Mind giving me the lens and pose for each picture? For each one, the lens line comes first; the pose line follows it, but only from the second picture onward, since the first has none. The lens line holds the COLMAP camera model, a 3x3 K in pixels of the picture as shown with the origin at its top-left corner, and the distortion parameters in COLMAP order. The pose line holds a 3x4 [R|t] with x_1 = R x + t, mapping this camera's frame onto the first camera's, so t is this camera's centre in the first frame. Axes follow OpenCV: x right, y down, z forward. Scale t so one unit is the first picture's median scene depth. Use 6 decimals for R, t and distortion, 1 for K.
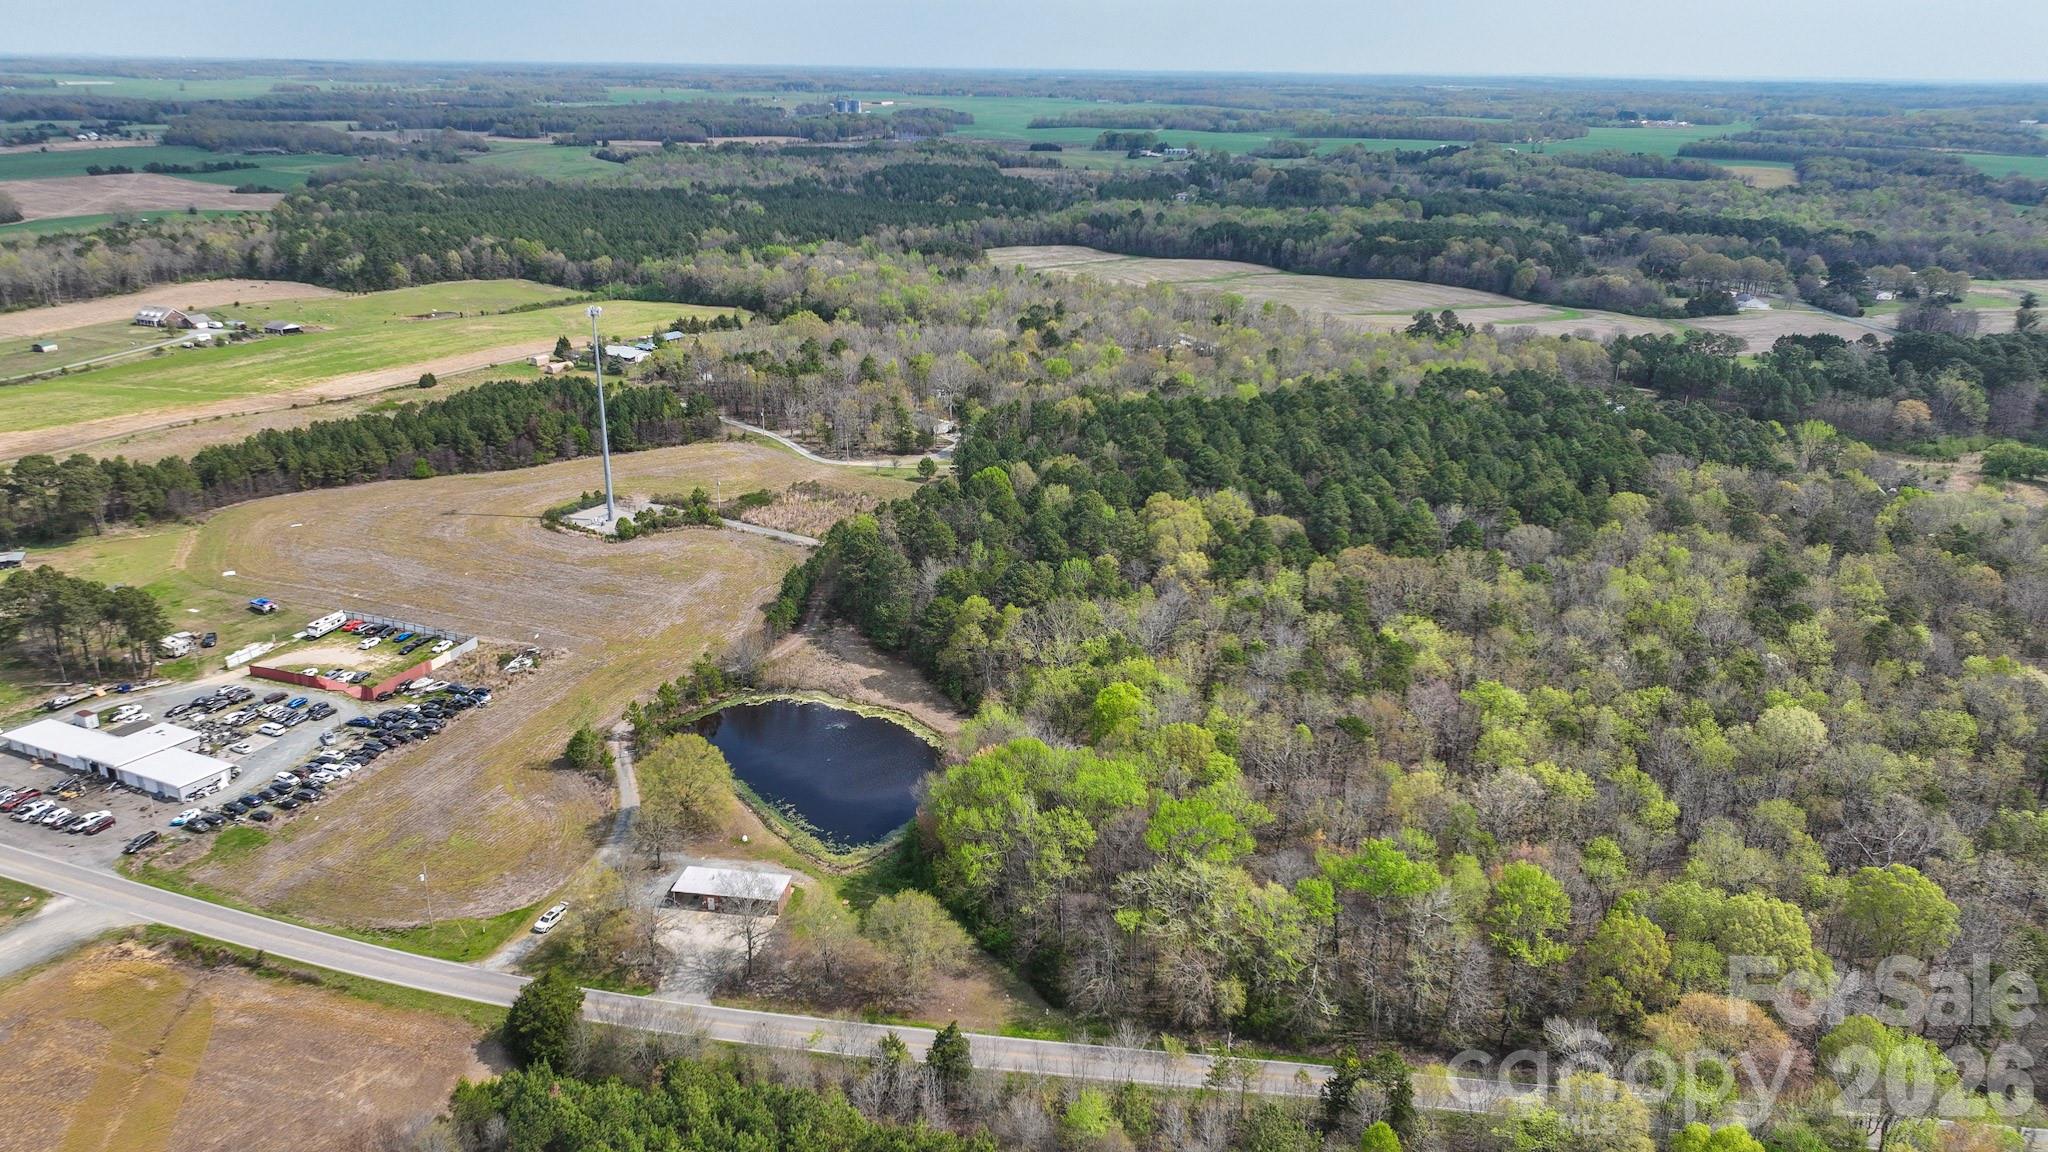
lens RADIAL K [[1444.2, 0, 1023.9], [0, 1444.2, 584.6], [0, 0, 1]] dist [0.000846, 0.015773]
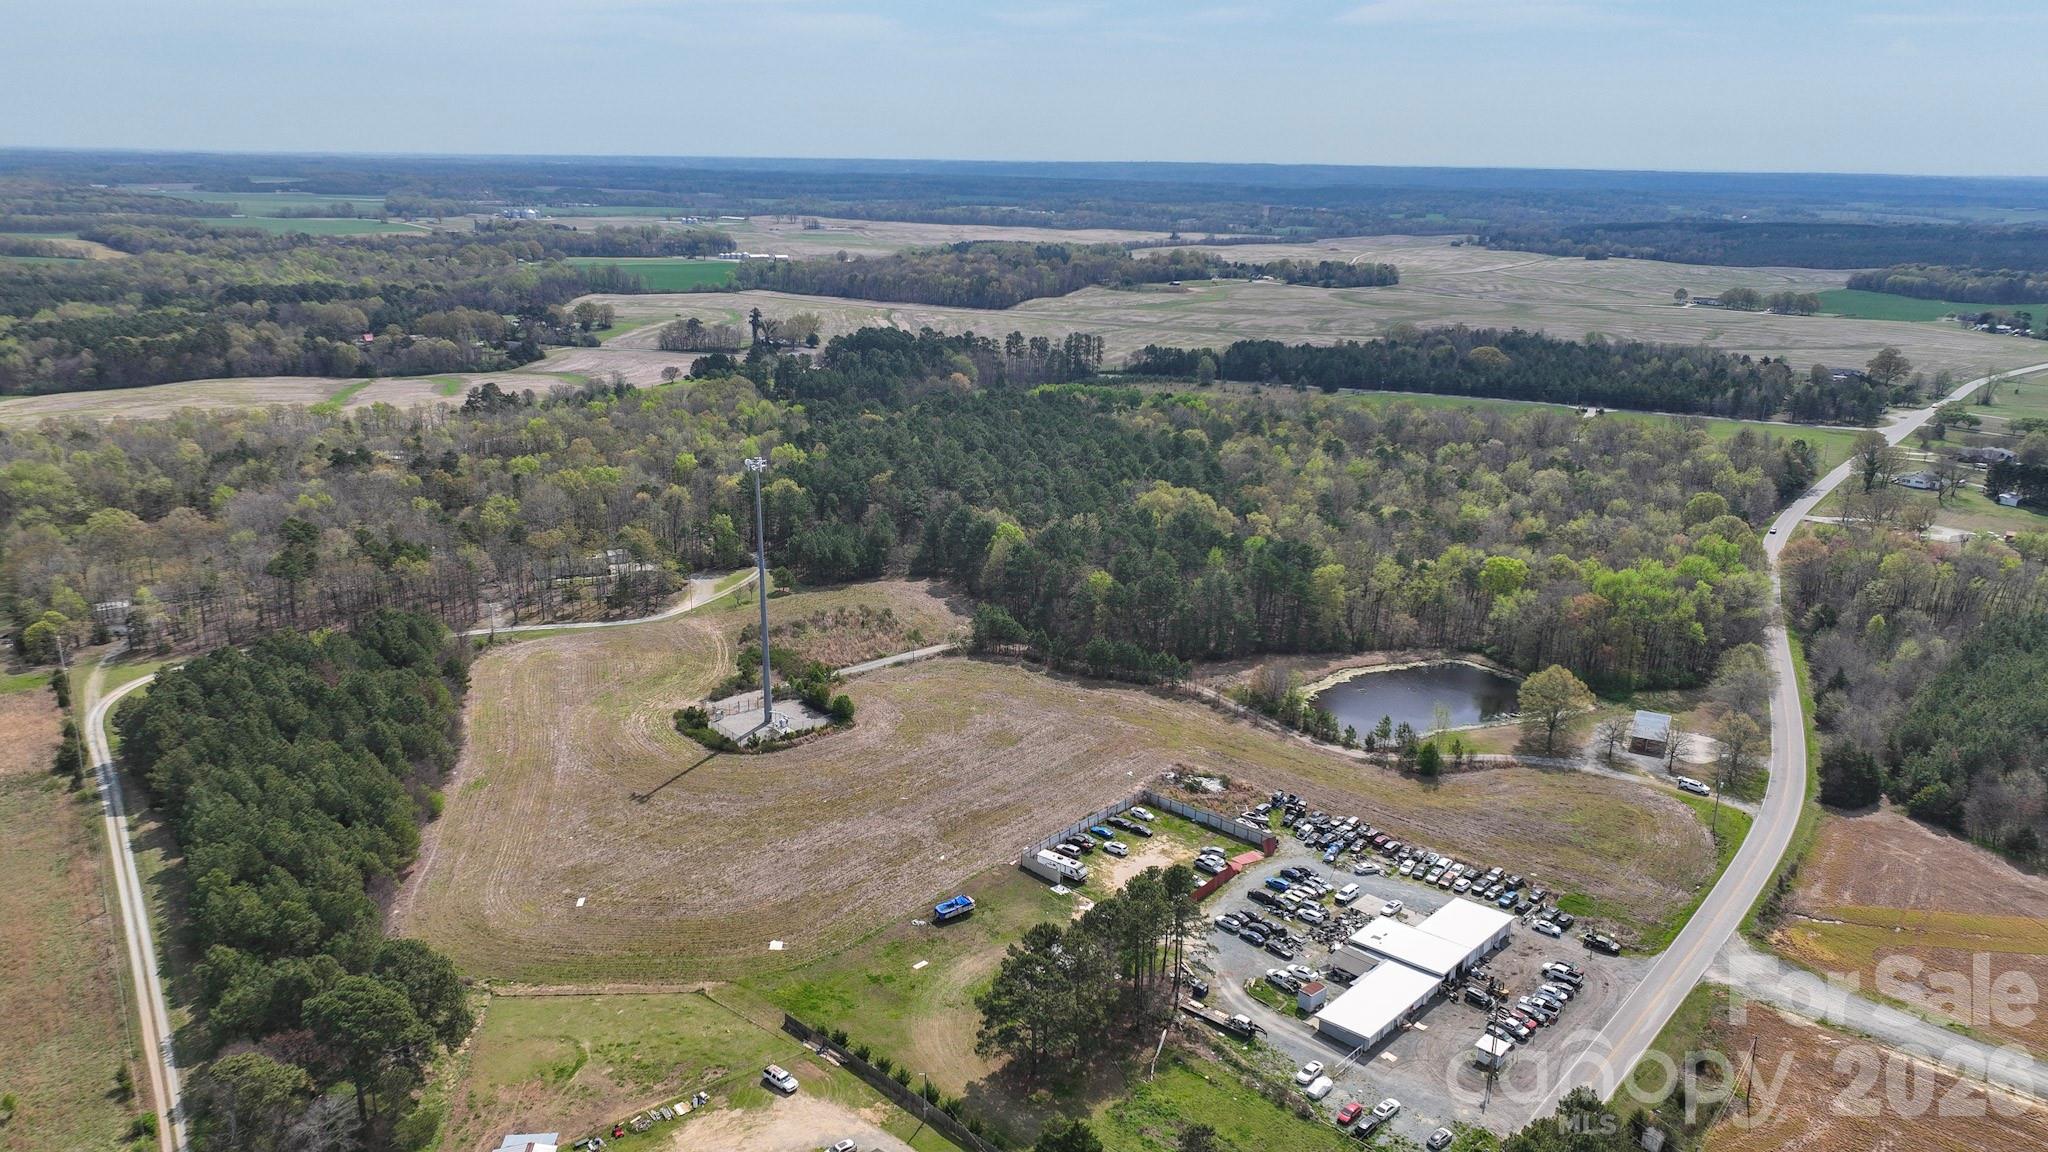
lens RADIAL K [[1444.2, 0, 1026.8], [0, 1444.2, 576.1], [0, 0, 1]] dist [0.000846, 0.015773]
pose [[0.314671, -0.273823, 0.908847, -0.645275], [0.314039, 0.933599, 0.172550, -0.145448], [-0.895747, 0.231116, 0.379767, 0.378619]]
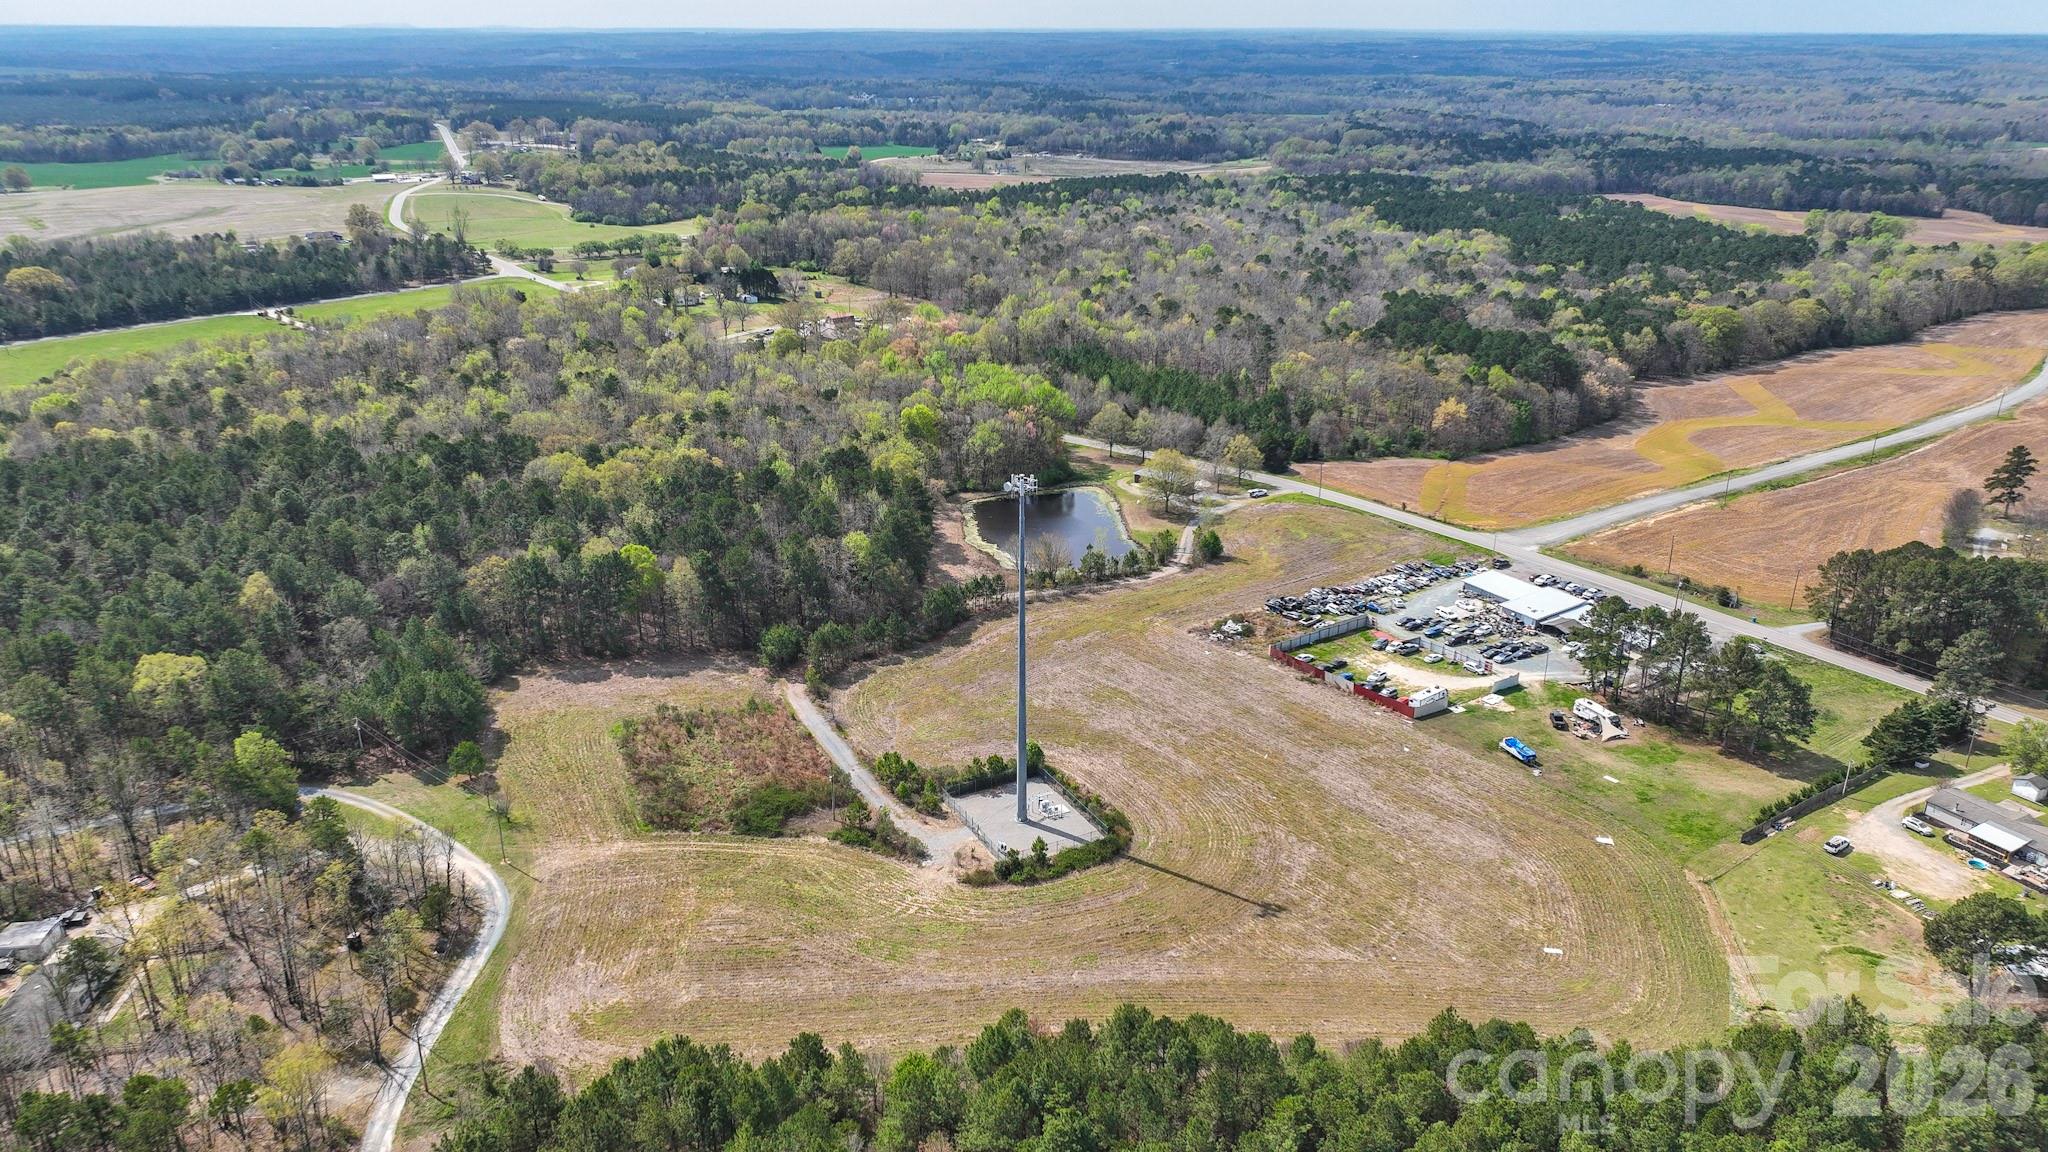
lens RADIAL K [[1444.2, 0, 1023.7], [0, 1444.2, 579.2], [0, 0, 1]] dist [0.000846, 0.015773]
pose [[-0.844837, -0.215045, 0.489904, -0.380622], [0.164377, 0.767054, 0.620168, -0.333828], [-0.509147, 0.604470, -0.612687, 0.893556]]
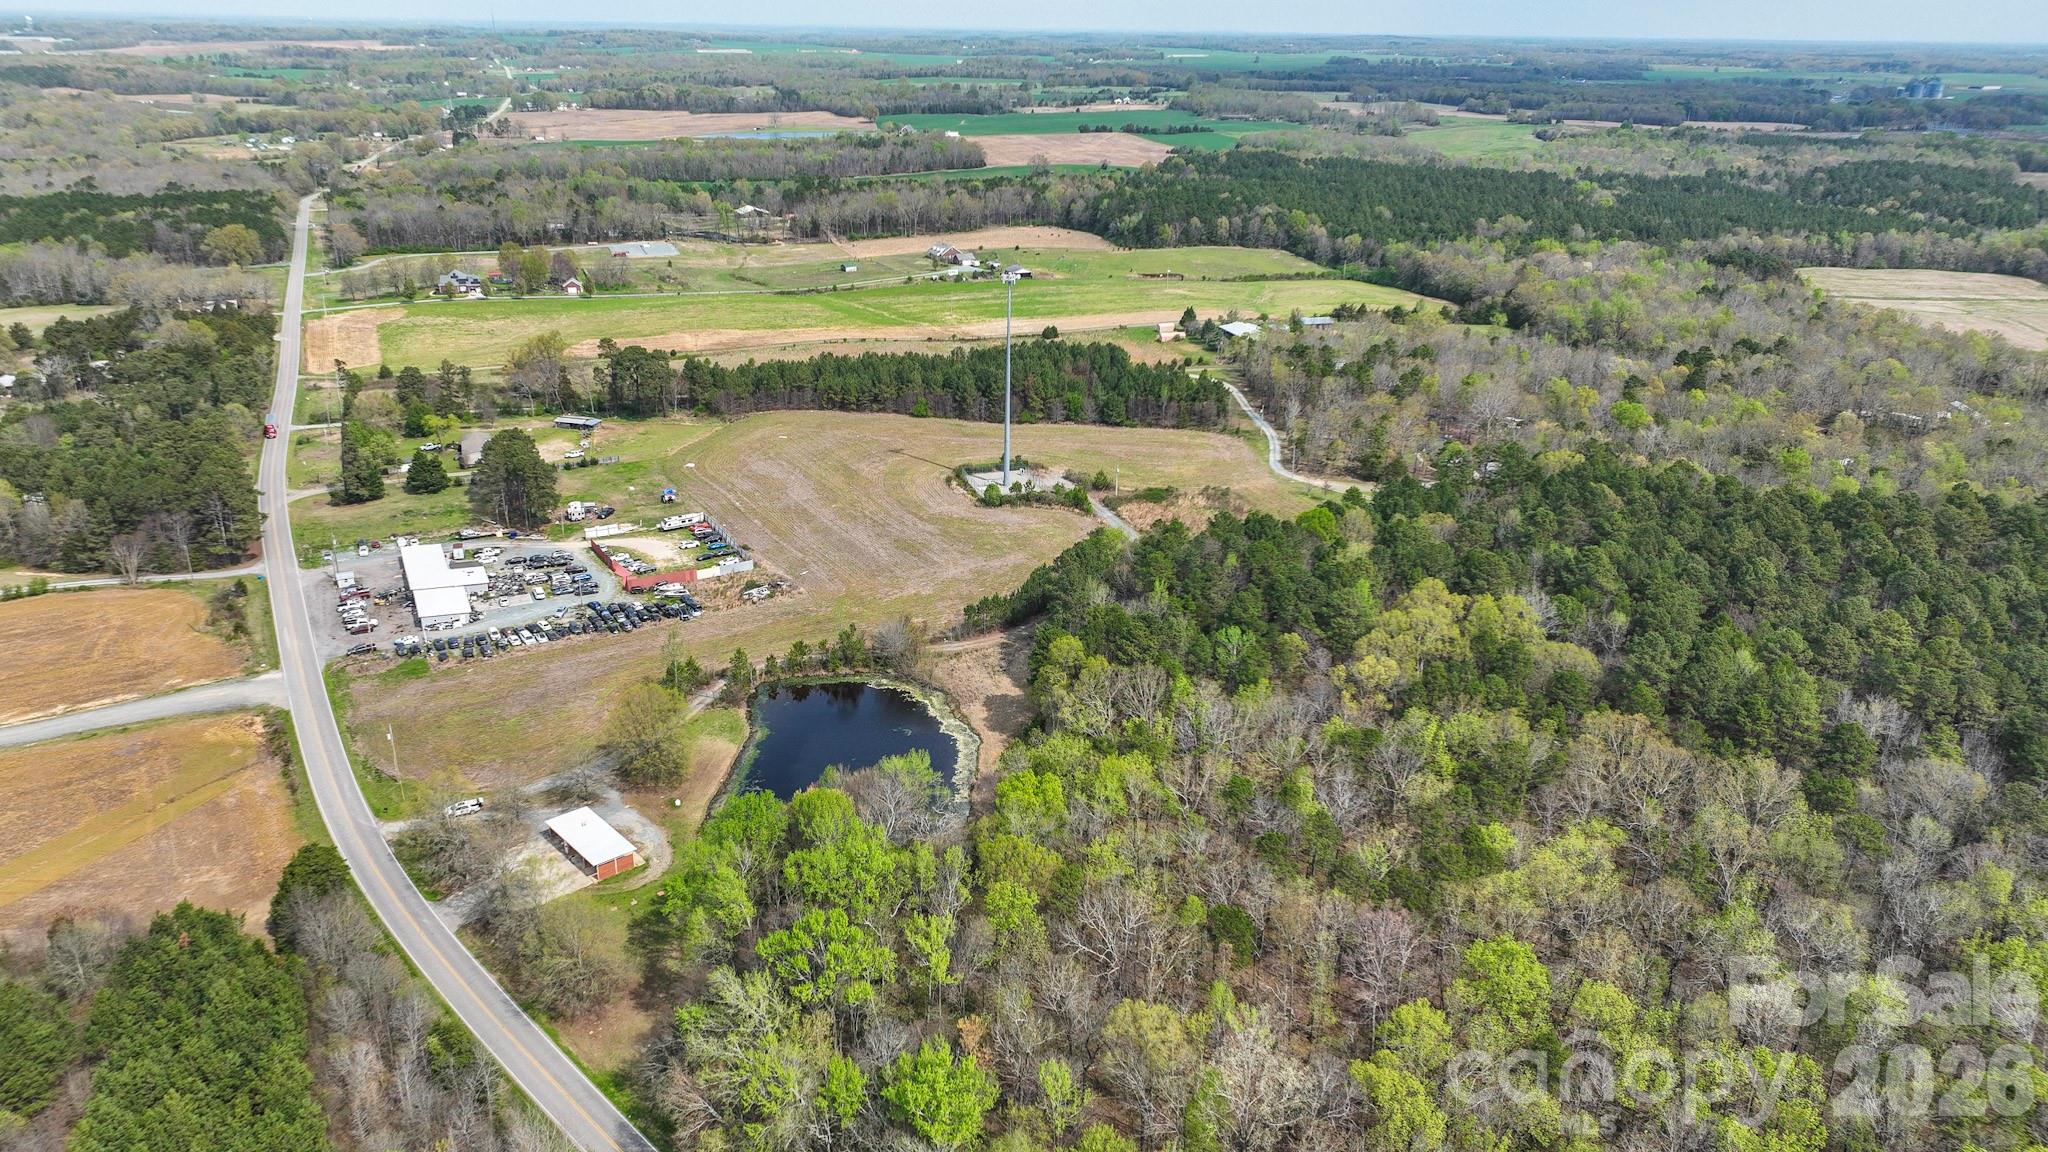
lens RADIAL K [[1444.2, 0, 1017.4], [0, 1444.2, 572.5], [0, 0, 1]] dist [0.000846, 0.015773]
pose [[0.769750, 0.226797, -0.596697, 0.233108], [-0.222340, 0.971479, 0.082425, -0.048573], [0.598372, 0.069223, 0.798222, 0.136803]]
